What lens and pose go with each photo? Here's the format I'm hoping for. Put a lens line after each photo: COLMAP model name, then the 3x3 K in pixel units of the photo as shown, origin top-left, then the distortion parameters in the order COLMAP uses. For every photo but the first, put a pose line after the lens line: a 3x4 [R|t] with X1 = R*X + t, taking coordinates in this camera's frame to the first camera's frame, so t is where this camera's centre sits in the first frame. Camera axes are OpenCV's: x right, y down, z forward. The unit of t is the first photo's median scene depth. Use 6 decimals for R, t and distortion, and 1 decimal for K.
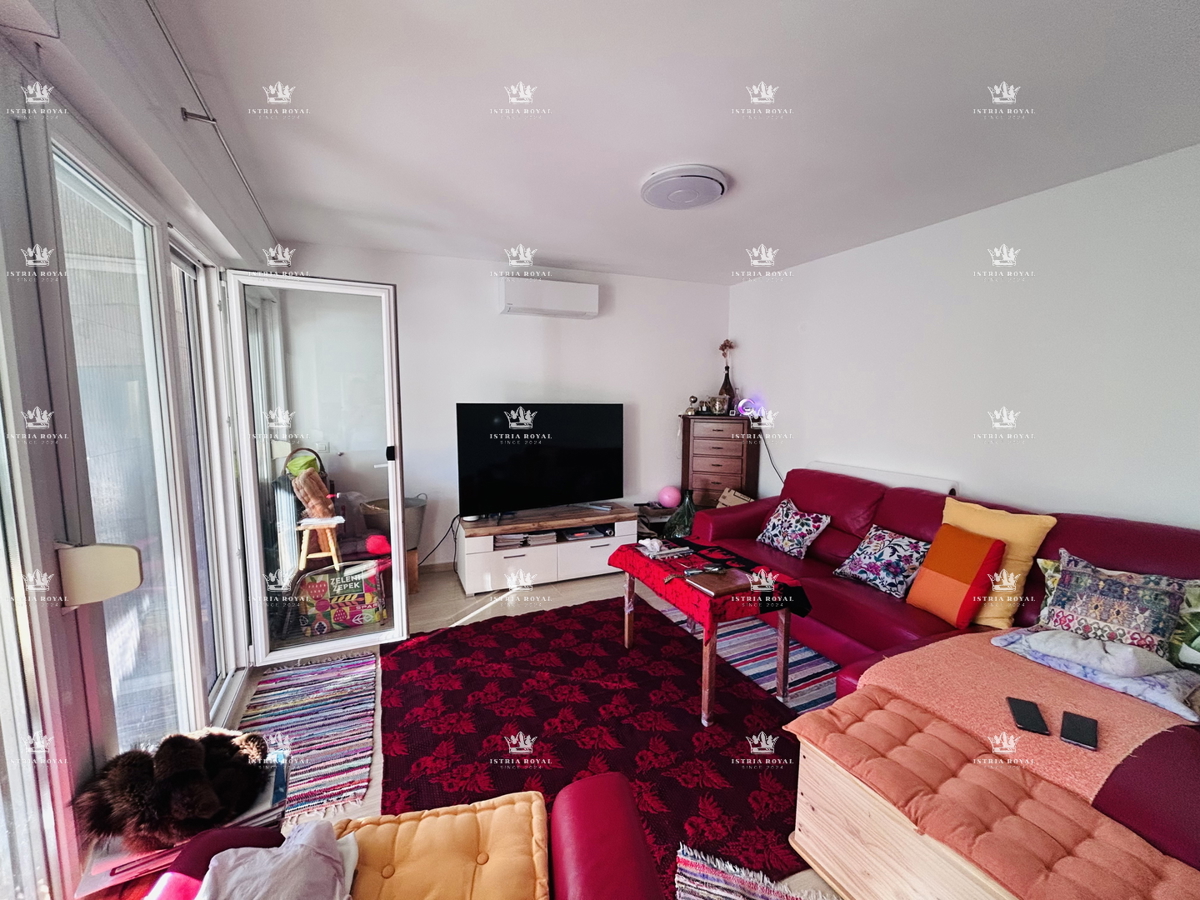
lens RADIAL K [[482.6, 0, 601.9], [0, 482.6, 453.9], [0, 0, 1]] dist [-0.001156, 0.000733]
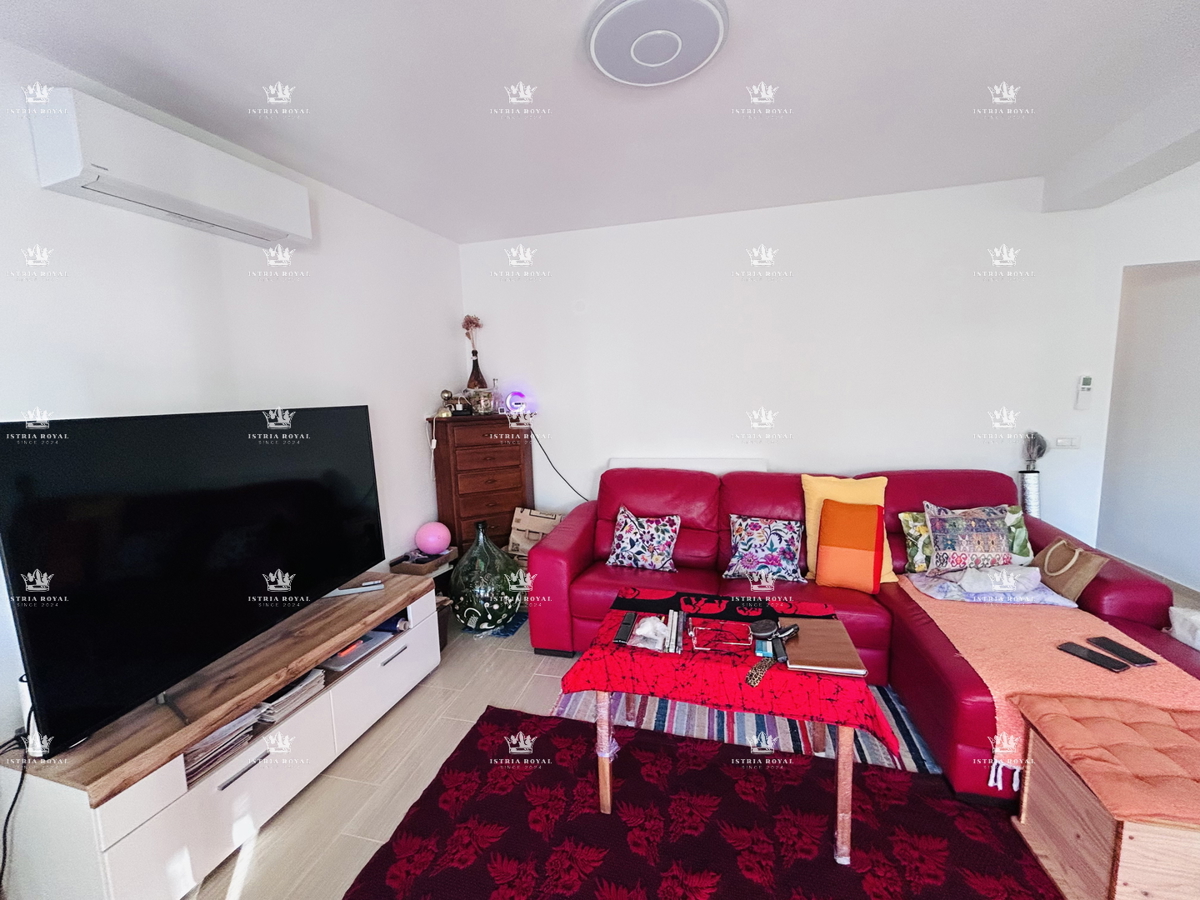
lens RADIAL K [[482.6, 0, 601.2], [0, 482.6, 453.0], [0, 0, 1]] dist [-0.001156, 0.000733]
pose [[0.646461, -0.123872, 0.752824, -0.293842], [0.121976, 0.990820, 0.058291, -0.059293], [-0.753134, 0.054144, 0.655636, 0.513315]]
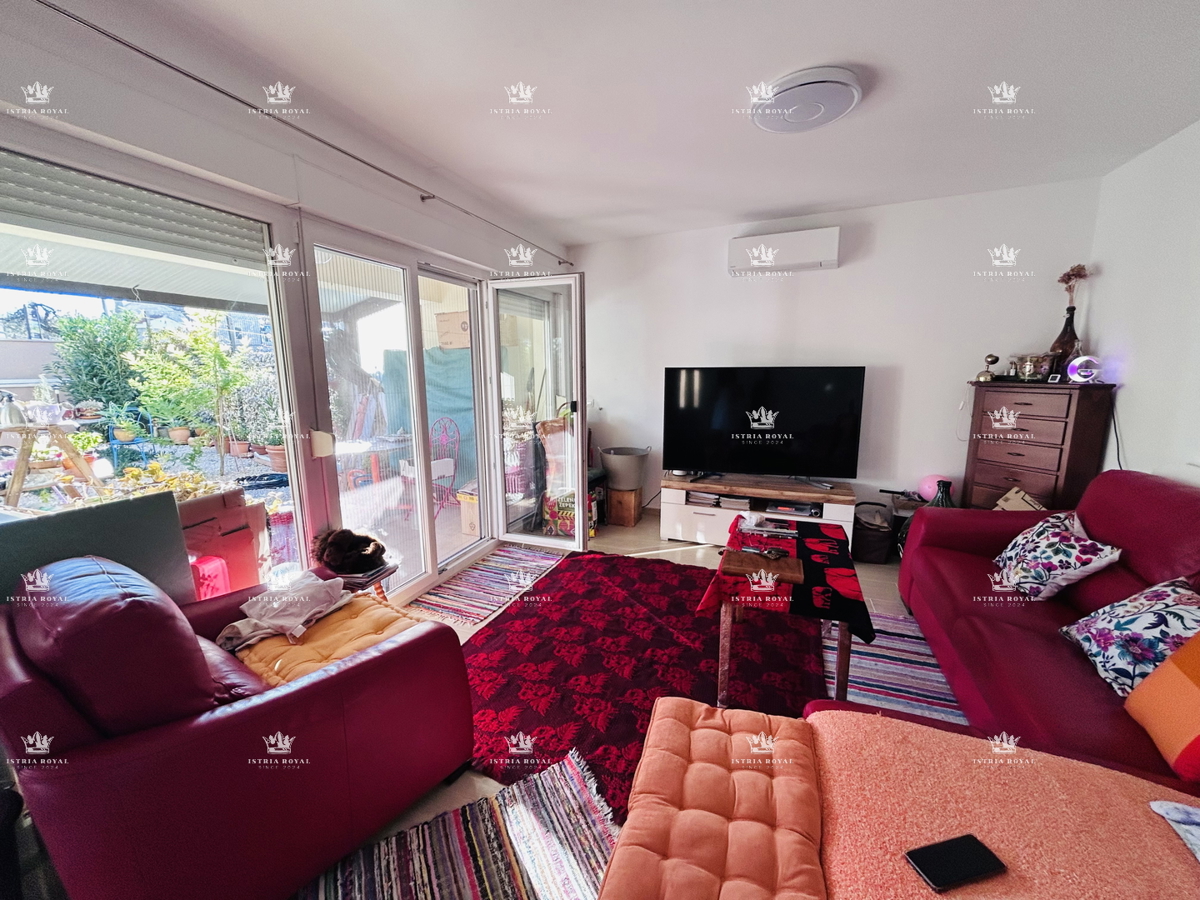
lens RADIAL K [[482.6, 0, 601.4], [0, 482.6, 455.4], [0, 0, 1]] dist [-0.001156, 0.000733]
pose [[0.692340, 0.117508, -0.711939, 0.442497], [-0.068721, 0.992904, 0.097054, -0.001930], [0.718292, -0.018269, 0.695502, 0.118834]]
